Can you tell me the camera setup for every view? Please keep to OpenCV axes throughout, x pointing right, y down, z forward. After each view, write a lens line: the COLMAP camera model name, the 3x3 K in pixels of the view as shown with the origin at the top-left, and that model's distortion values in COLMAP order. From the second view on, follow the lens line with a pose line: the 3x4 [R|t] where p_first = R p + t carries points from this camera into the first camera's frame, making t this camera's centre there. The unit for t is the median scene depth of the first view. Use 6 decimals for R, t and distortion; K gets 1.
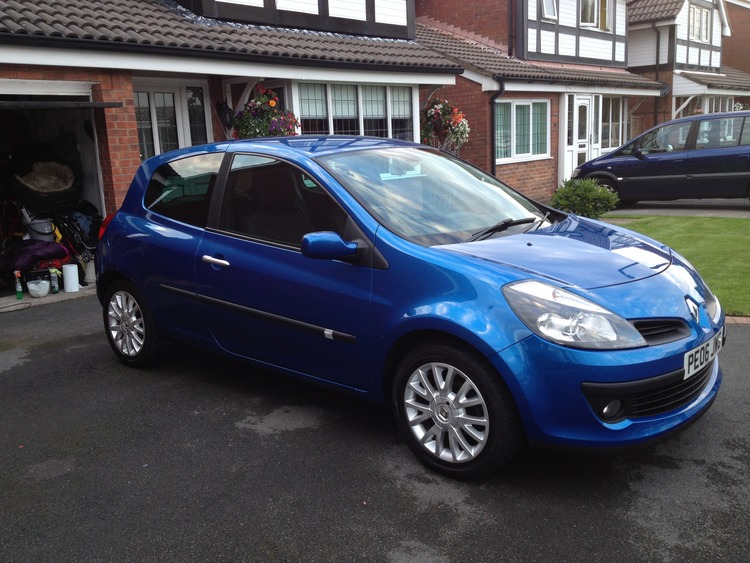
lens RADIAL K [[726.1, 0, 373.7], [0, 726.1, 284.7], [0, 0, 1]] dist [0.082809, 0.000000]
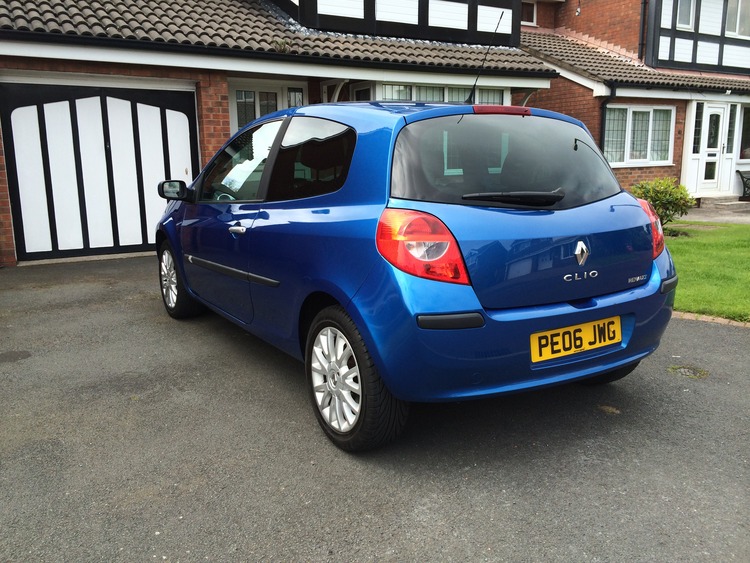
lens RADIAL K [[663.5, 0, 373.8], [0, 663.5, 276.3], [0, 0, 1]] dist [0.069095, -0.082049]
pose [[0.955668, 0.088769, -0.280747, 0.125934], [-0.090180, 0.995894, 0.007918, 0.006958], [0.280297, 0.017751, 0.959749, 0.012527]]
